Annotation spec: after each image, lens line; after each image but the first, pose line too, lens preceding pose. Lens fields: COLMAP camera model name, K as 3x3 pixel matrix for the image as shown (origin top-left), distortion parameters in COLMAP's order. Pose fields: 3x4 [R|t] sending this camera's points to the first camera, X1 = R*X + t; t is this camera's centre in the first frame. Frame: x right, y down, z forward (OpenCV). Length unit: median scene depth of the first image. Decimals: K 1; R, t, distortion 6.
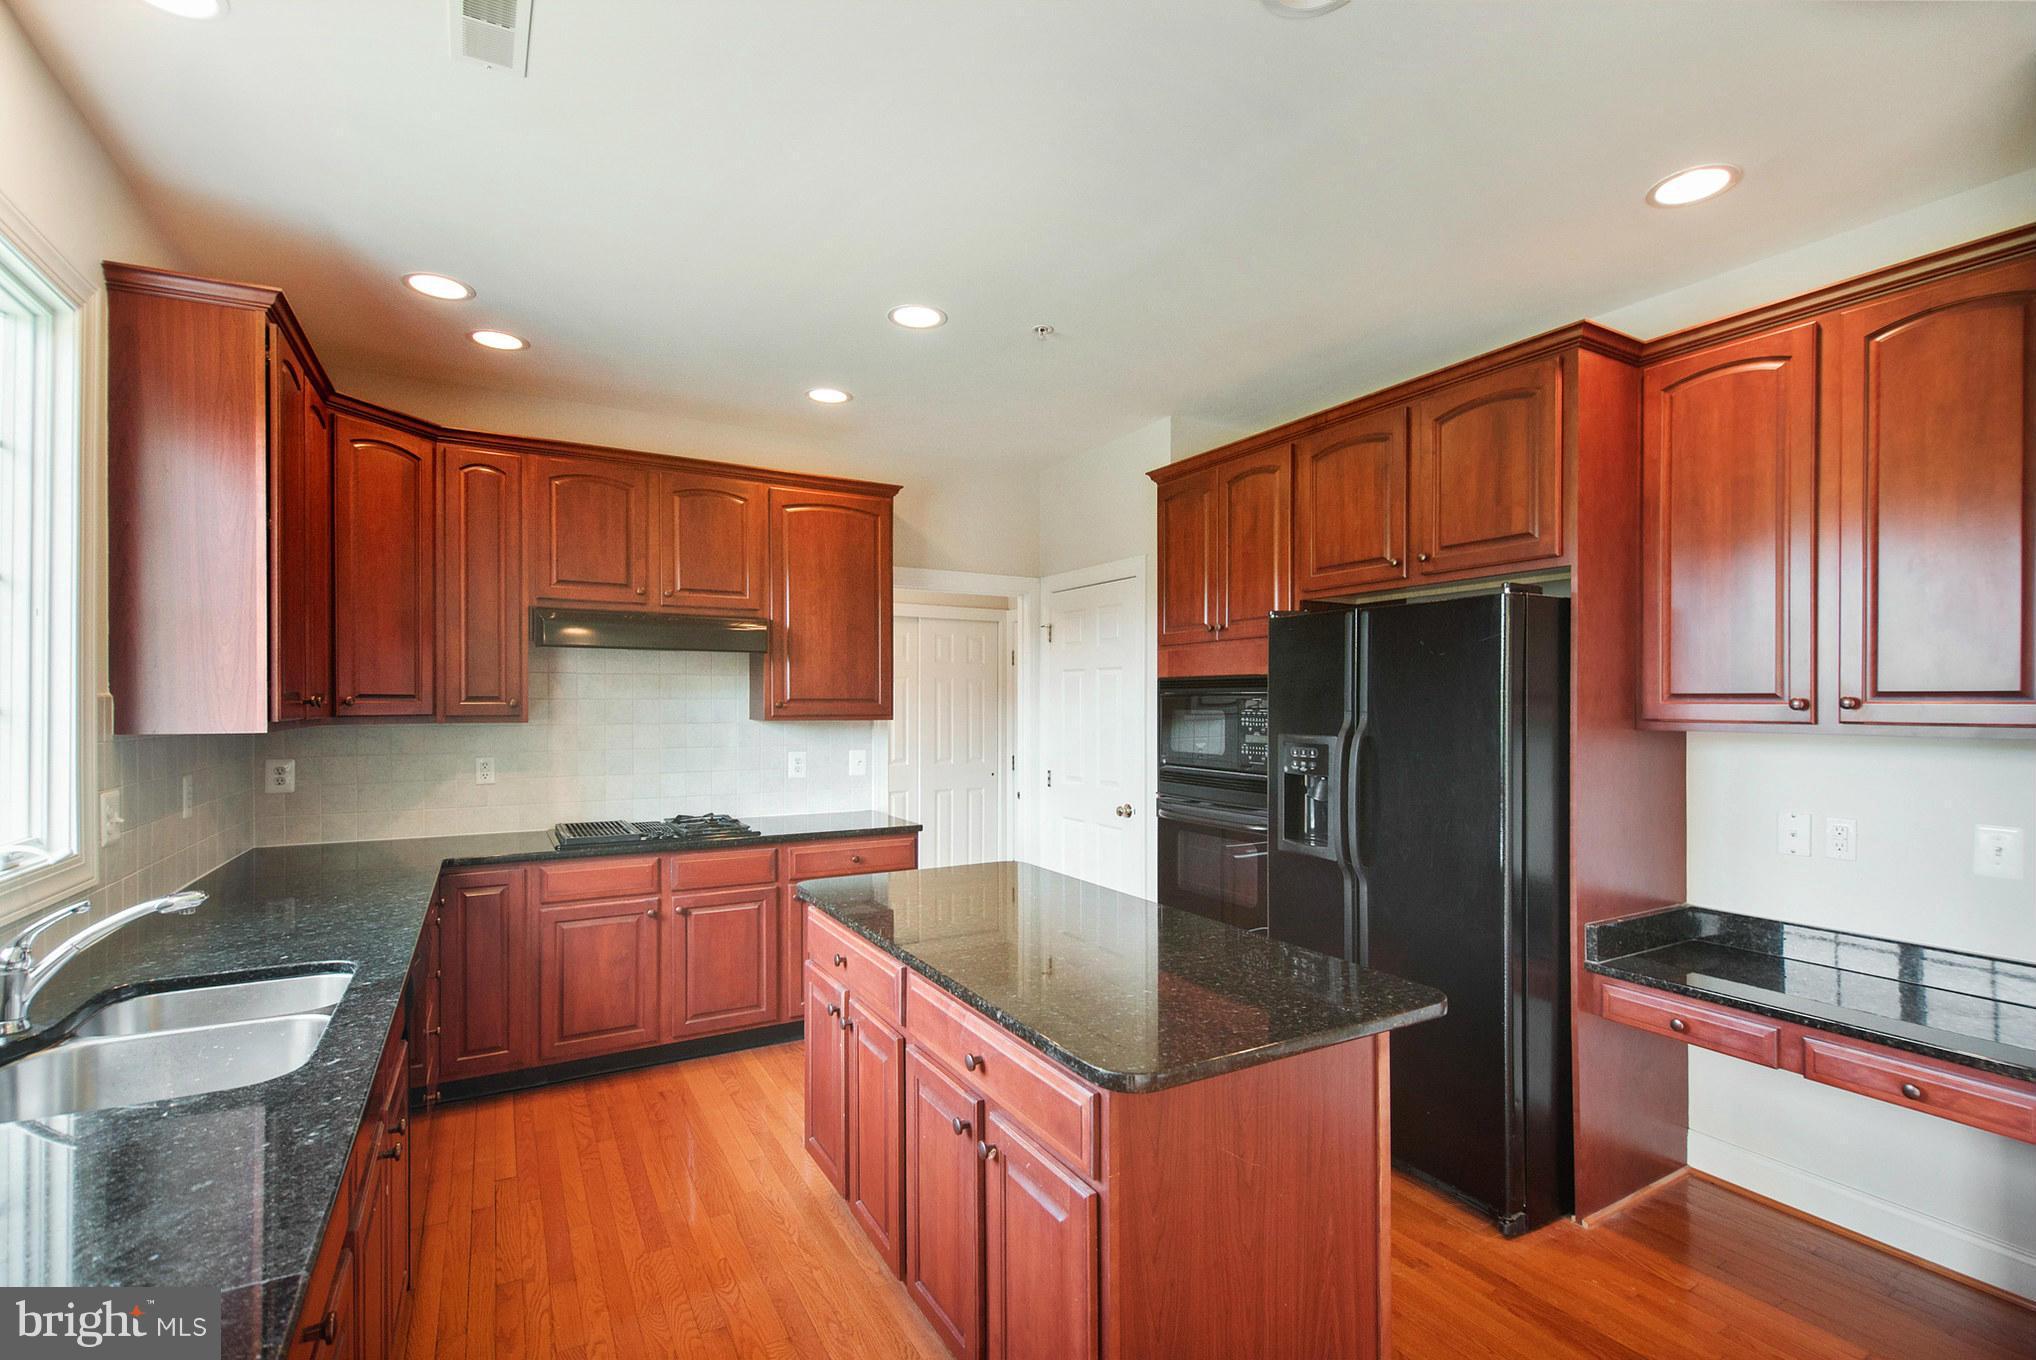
lens RADIAL K [[927.1, 0, 1029.4], [0, 927.1, 709.9], [0, 0, 1]] dist [0.029147, -0.027541]
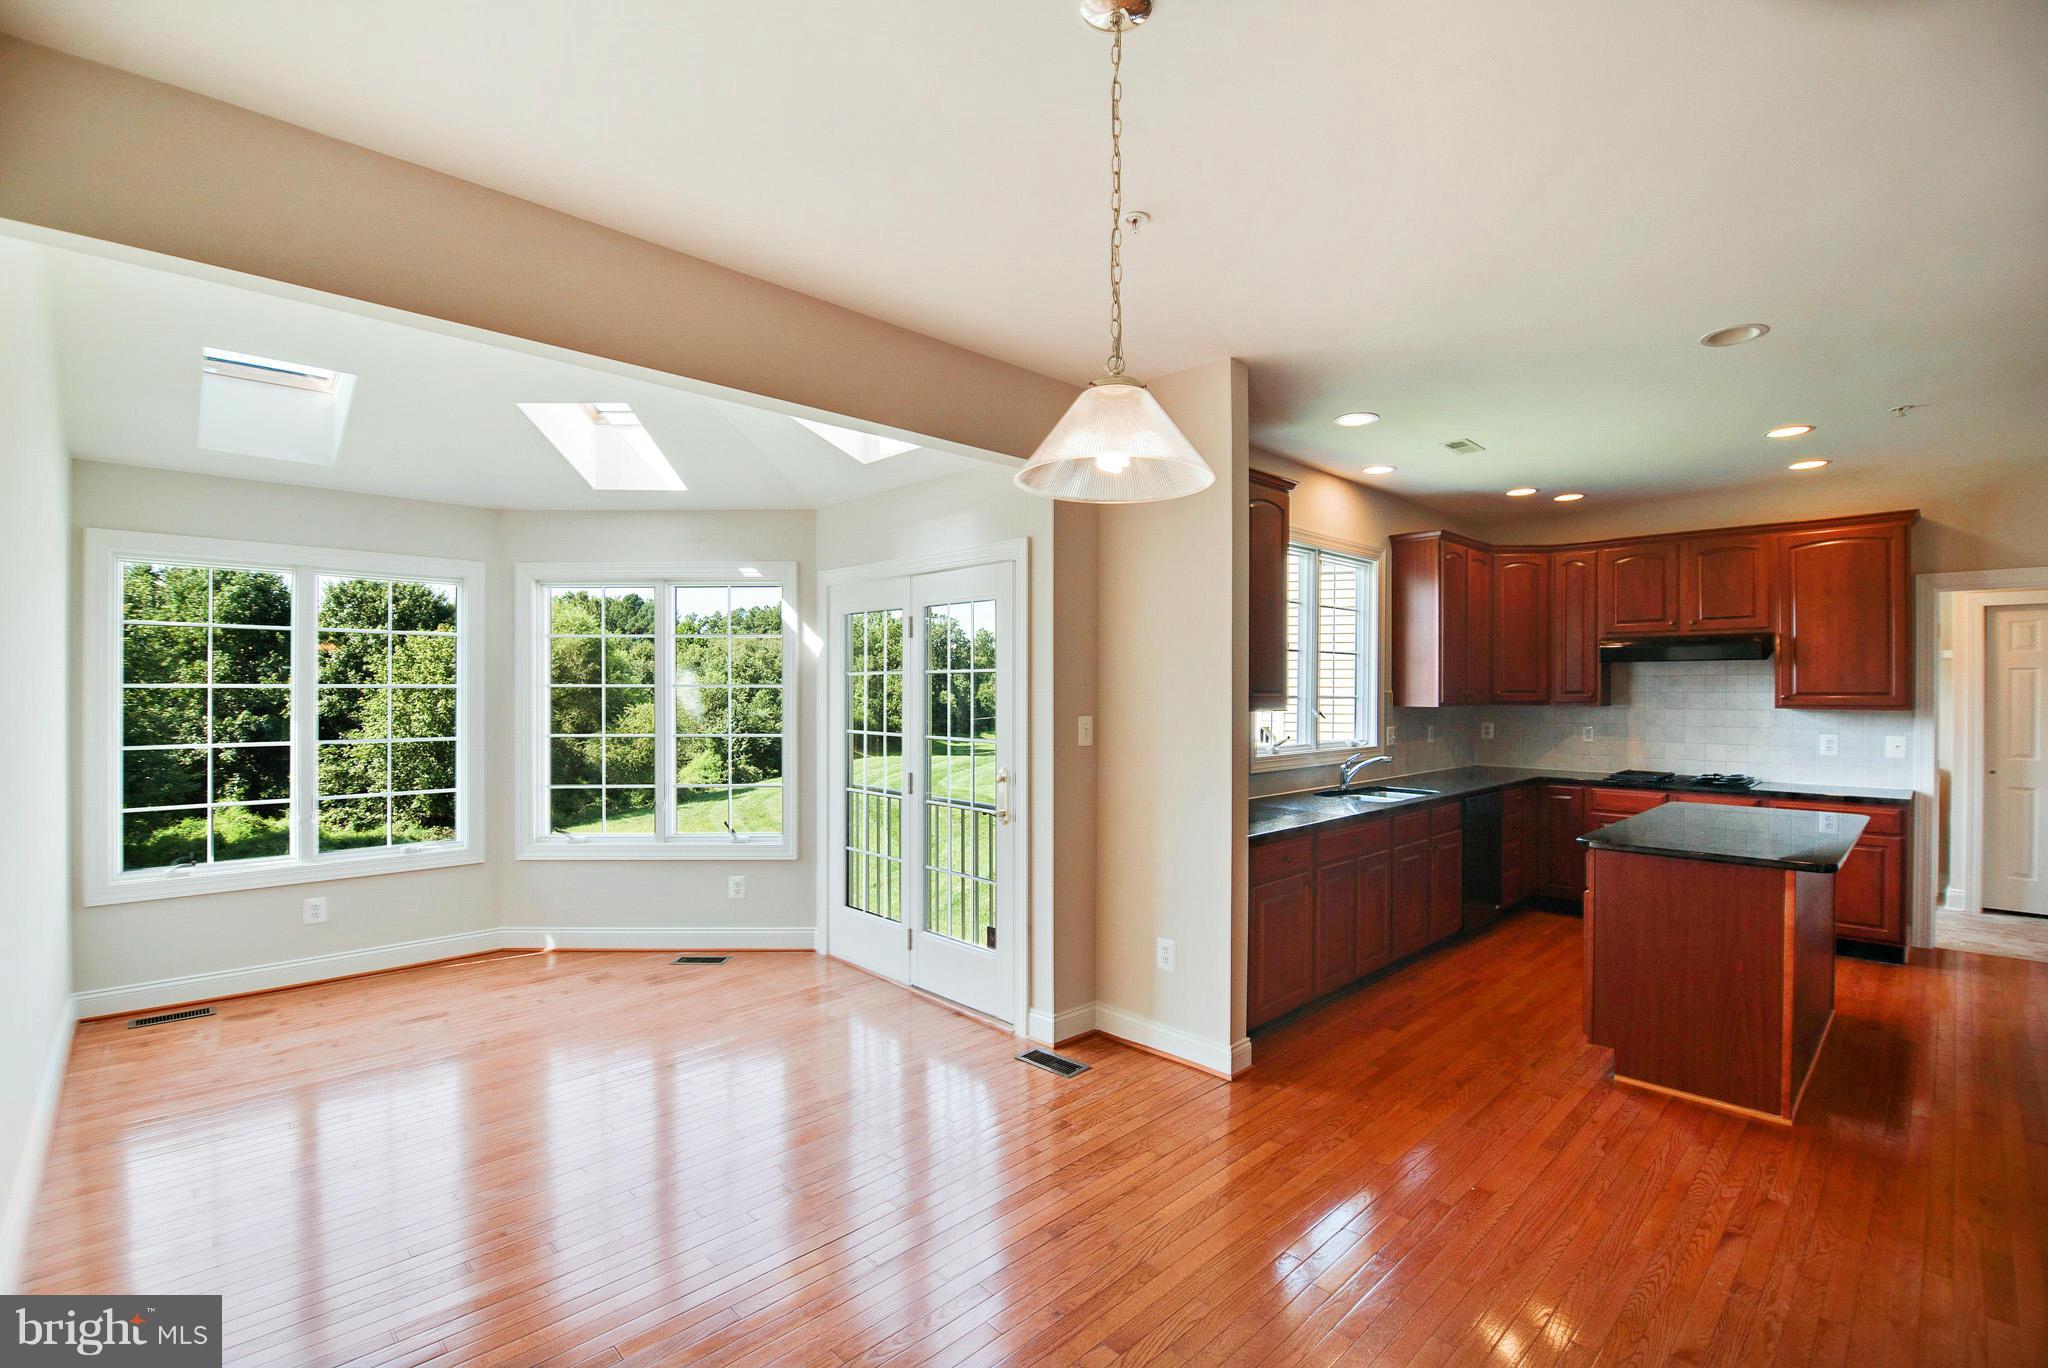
lens RADIAL K [[916.9, 0, 1030.1], [0, 916.9, 694.7], [0, 0, 1]] dist [-0.001158, -0.008062]
pose [[0.248402, 0.006055, -0.968638, 0.781659], [-0.007964, 0.999959, 0.004209, -0.005922], [0.968624, 0.006669, 0.248440, -0.403000]]
